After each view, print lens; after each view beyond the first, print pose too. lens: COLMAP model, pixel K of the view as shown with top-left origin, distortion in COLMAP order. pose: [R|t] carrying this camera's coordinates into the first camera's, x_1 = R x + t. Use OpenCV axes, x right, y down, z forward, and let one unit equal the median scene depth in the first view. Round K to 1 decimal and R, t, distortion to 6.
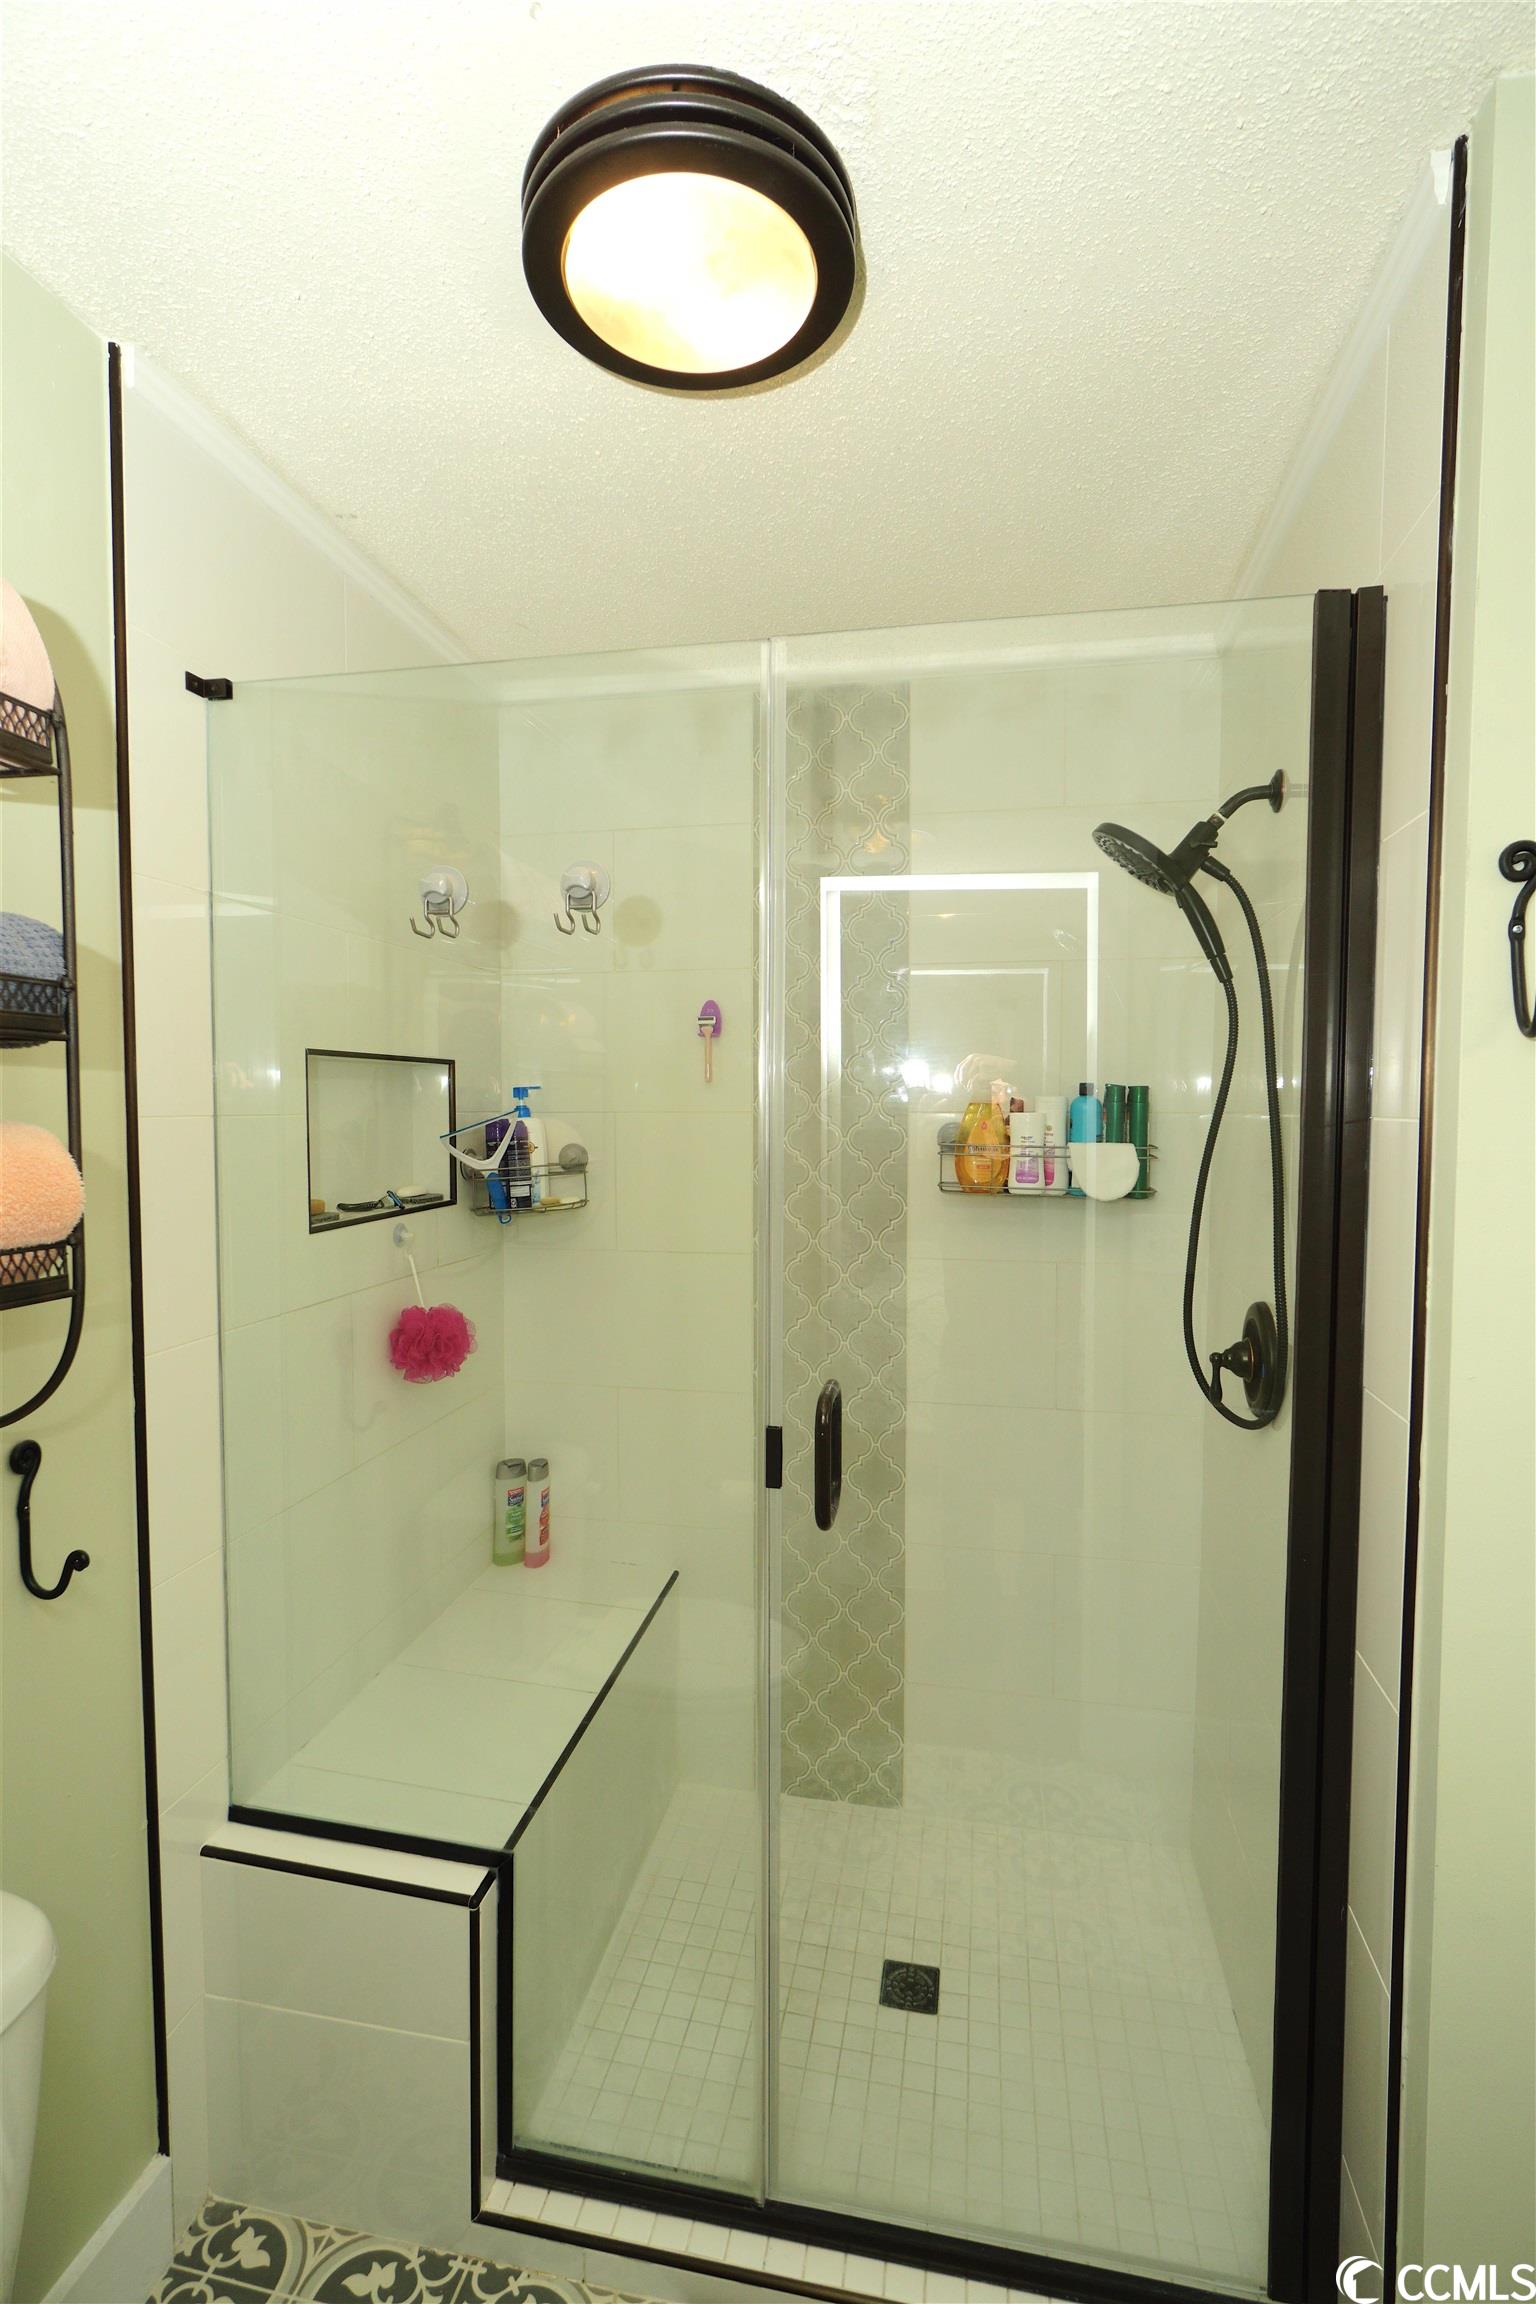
lens RADIAL K [[1065.0, 0, 768.0], [0, 1065.0, 1152.0], [0, 0, 1]] dist [-0.026329, 0.007954]
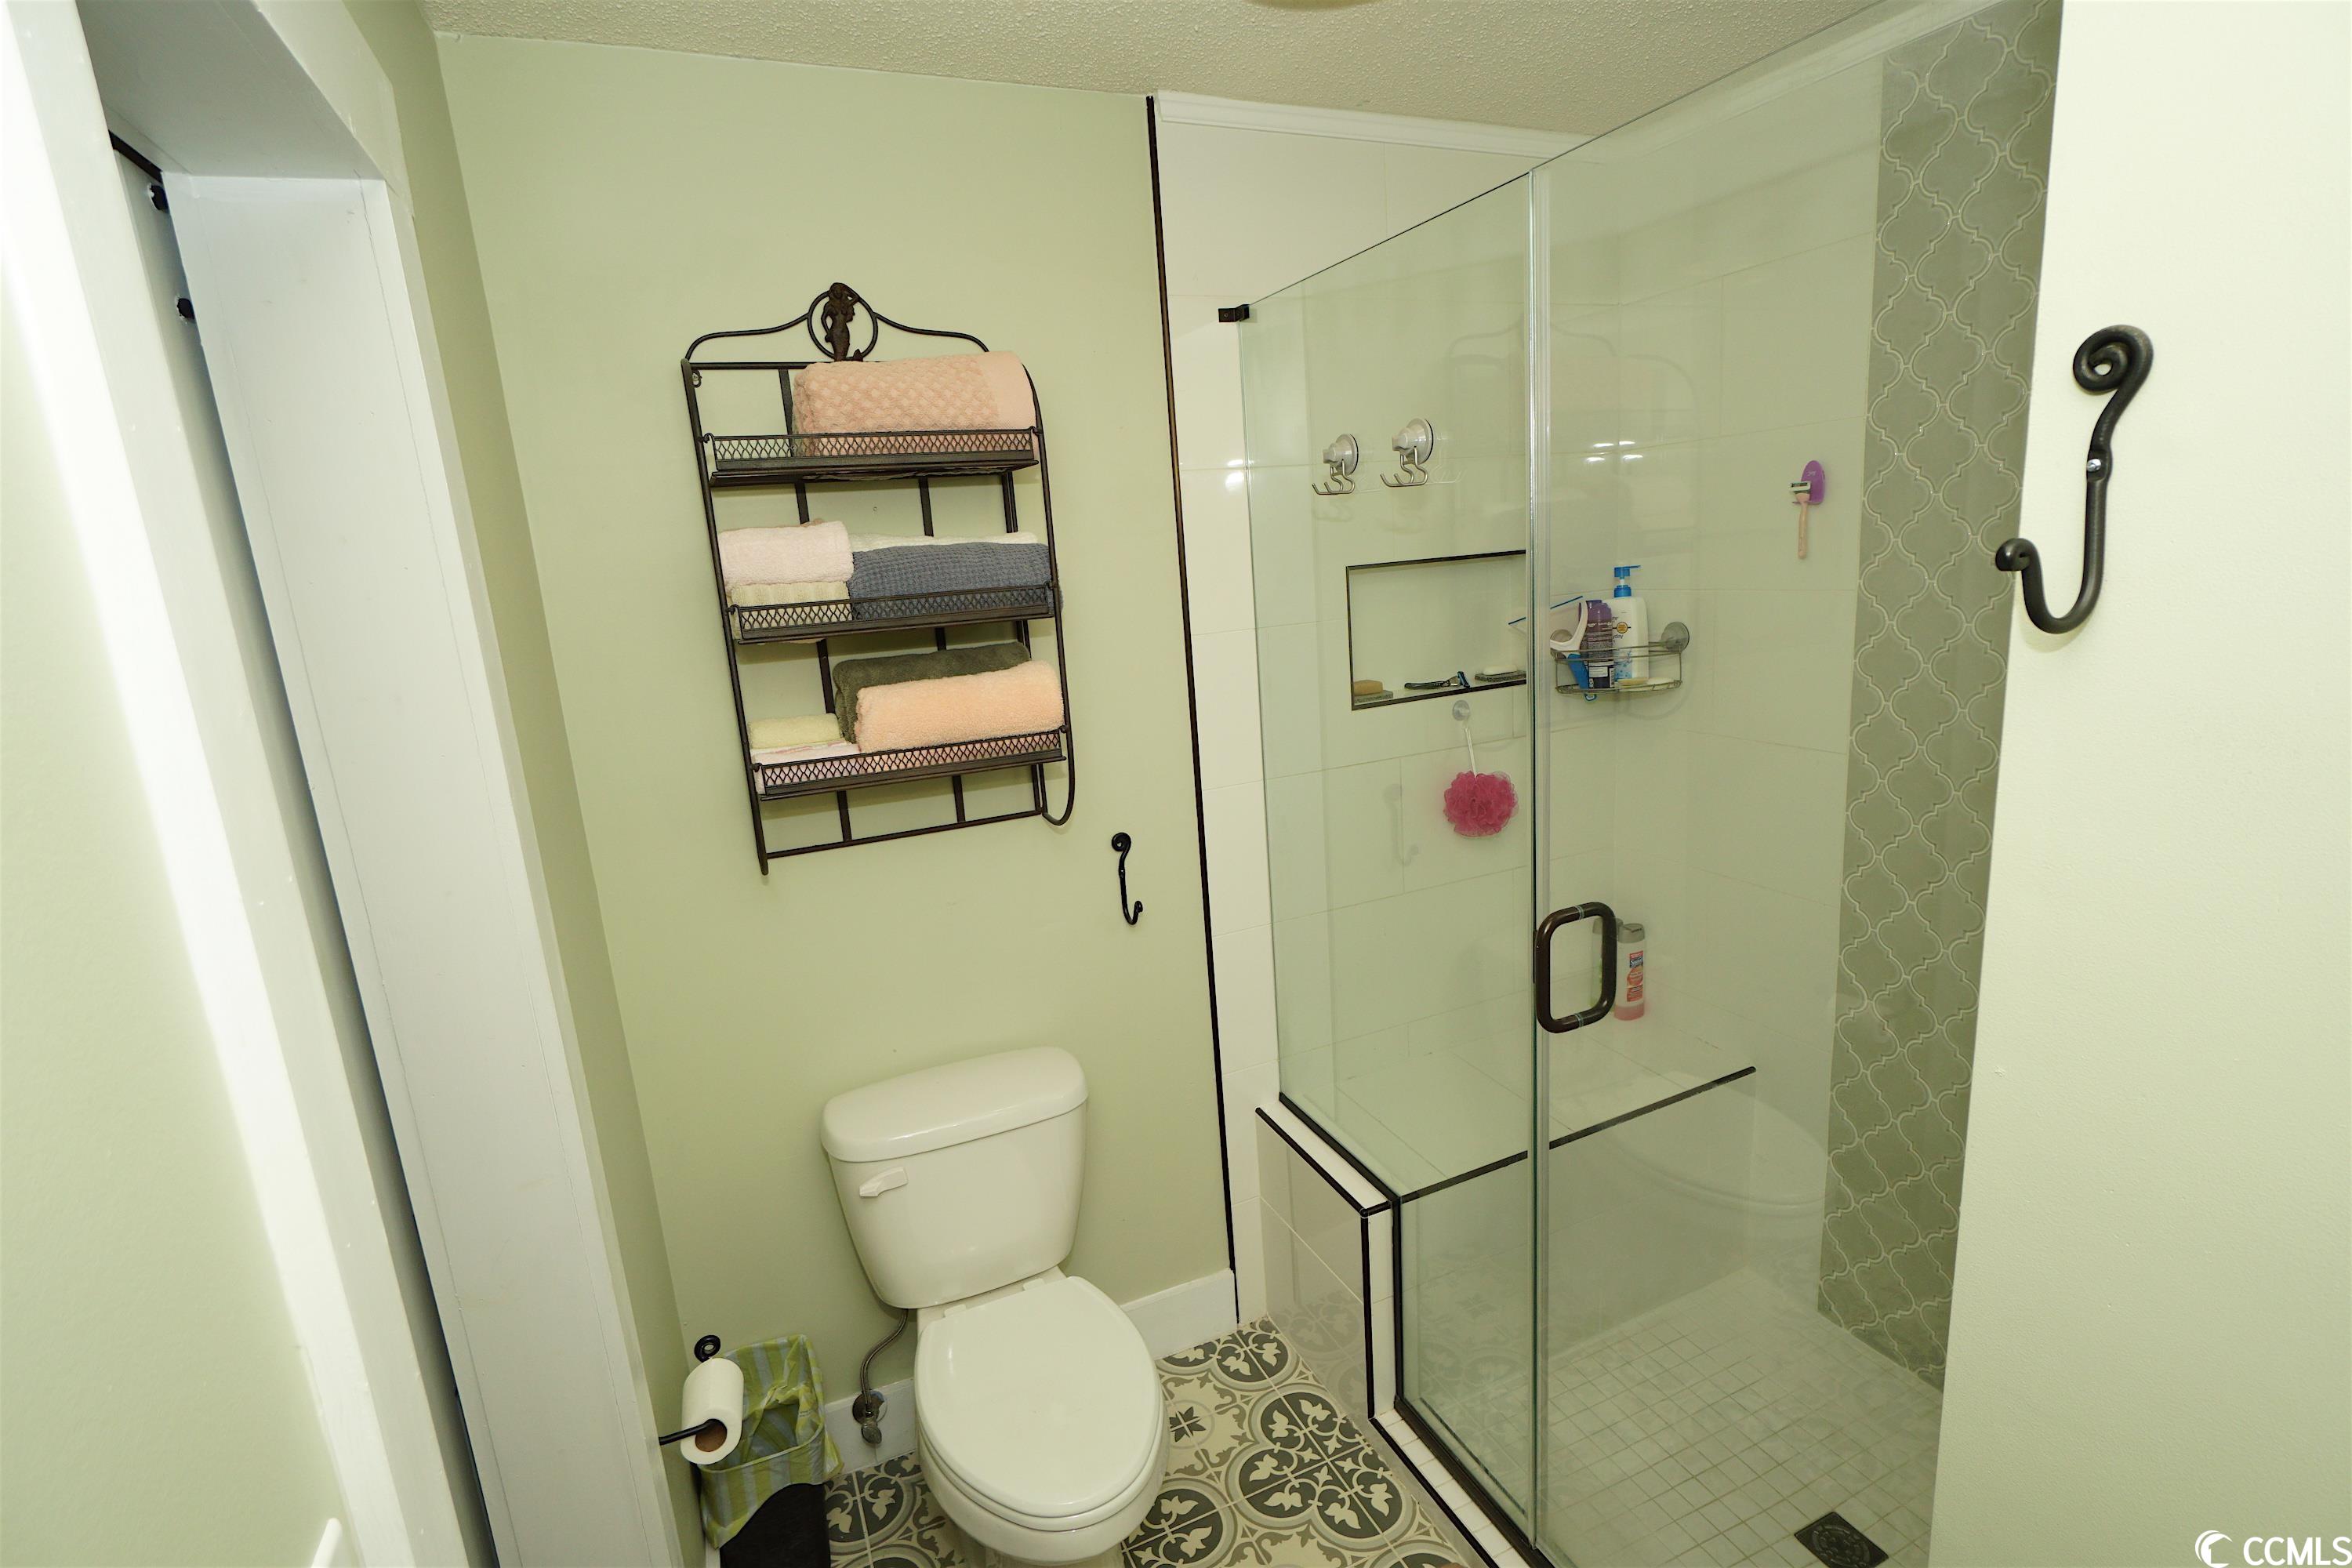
lens RADIAL K [[1087.1, 0, 1173.1], [0, 1087.1, 772.4], [0, 0, 1]] dist [-0.026329, 0.007954]
pose [[0.568955, 0.123522, -0.813039, 0.477833], [0.037430, 0.983741, 0.175649, -0.080570], [0.821516, -0.130369, 0.555081, 0.061128]]
